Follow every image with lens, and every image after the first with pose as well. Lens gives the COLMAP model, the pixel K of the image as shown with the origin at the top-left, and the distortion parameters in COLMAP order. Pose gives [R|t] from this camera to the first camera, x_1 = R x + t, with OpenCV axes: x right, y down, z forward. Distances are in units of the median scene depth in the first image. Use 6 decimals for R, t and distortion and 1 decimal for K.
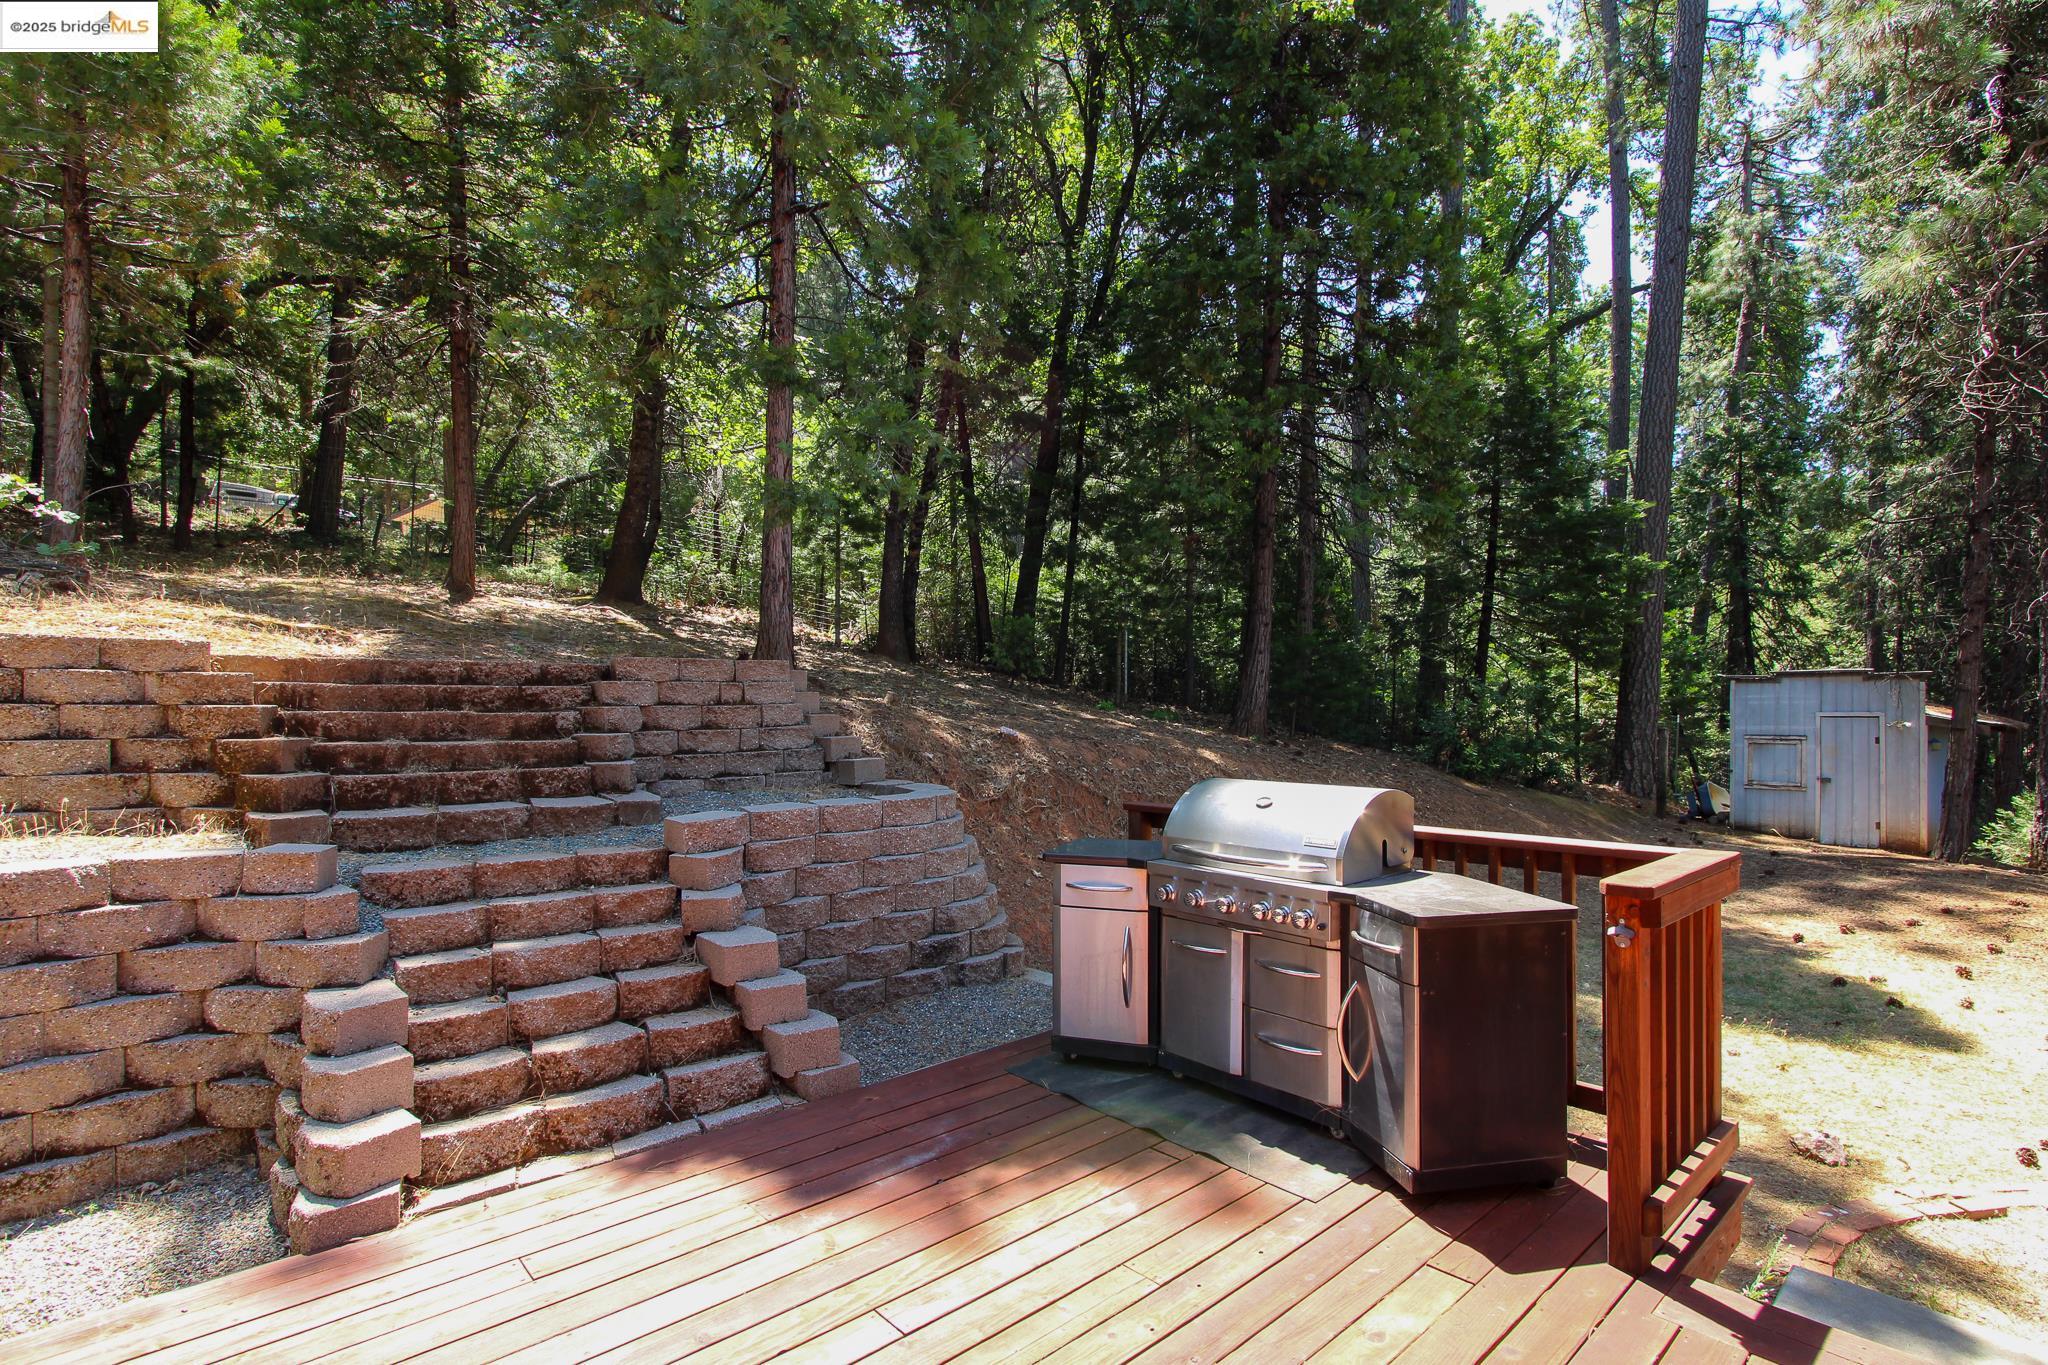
lens RADIAL K [[977.0, 0, 979.7], [0, 977.0, 675.2], [0, 0, 1]] dist [-0.016460, -0.000417]
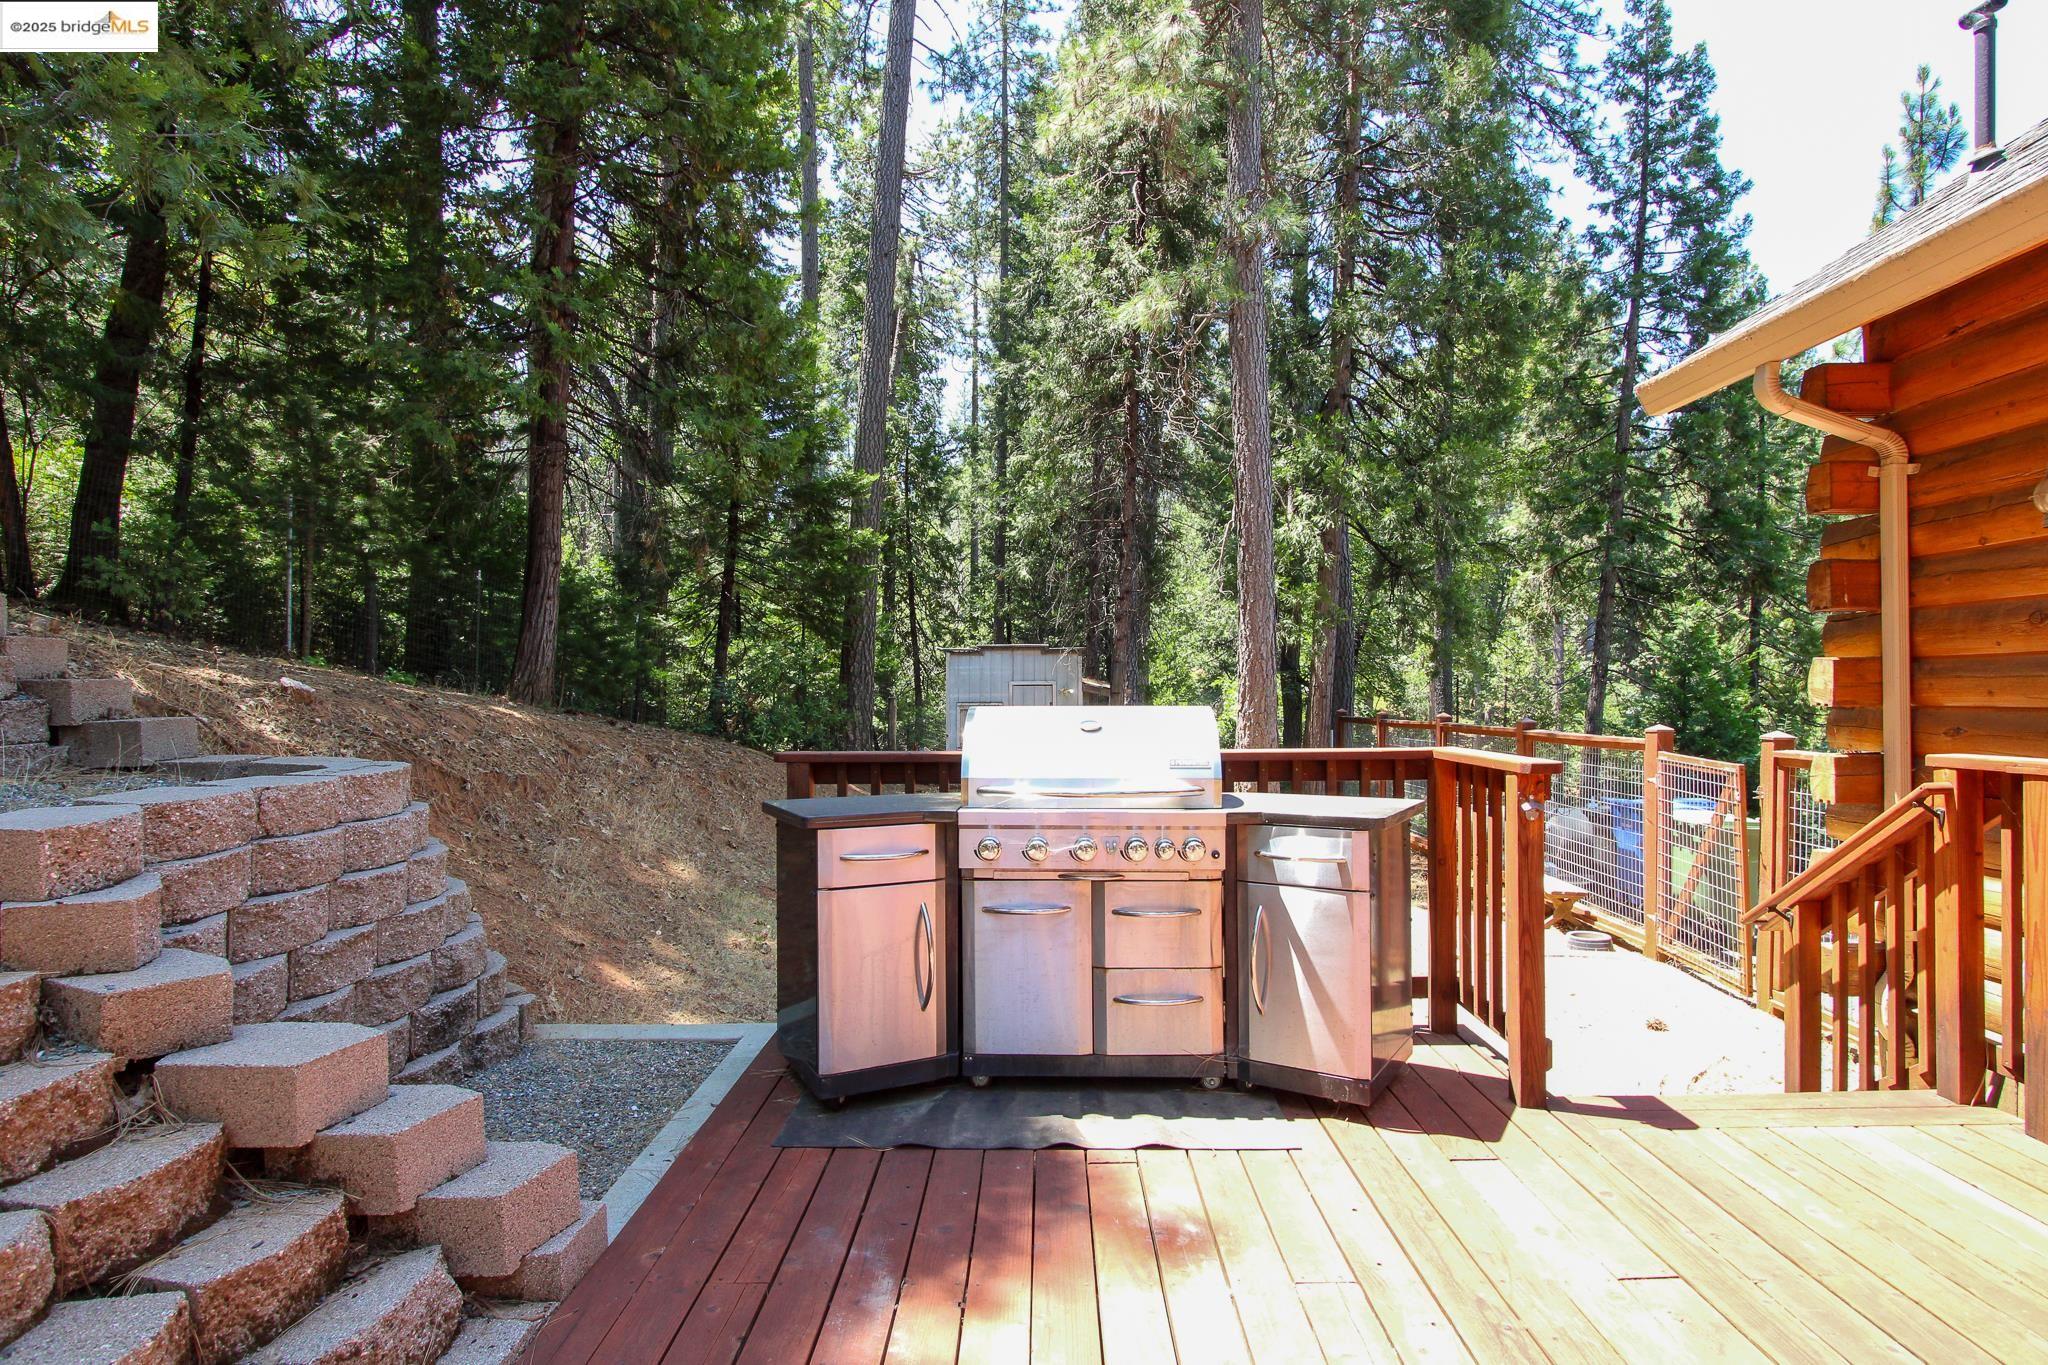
lens RADIAL K [[1125.8, 0, 1024.0], [0, 1125.8, 682.5], [0, 0, 1]] dist [-0.004632, 0.000063]
pose [[0.660730, 0.005361, 0.750605, -0.130236], [-0.023382, 0.999636, 0.013443, 0.022786], [-0.750260, -0.026433, 0.660615, 0.111814]]
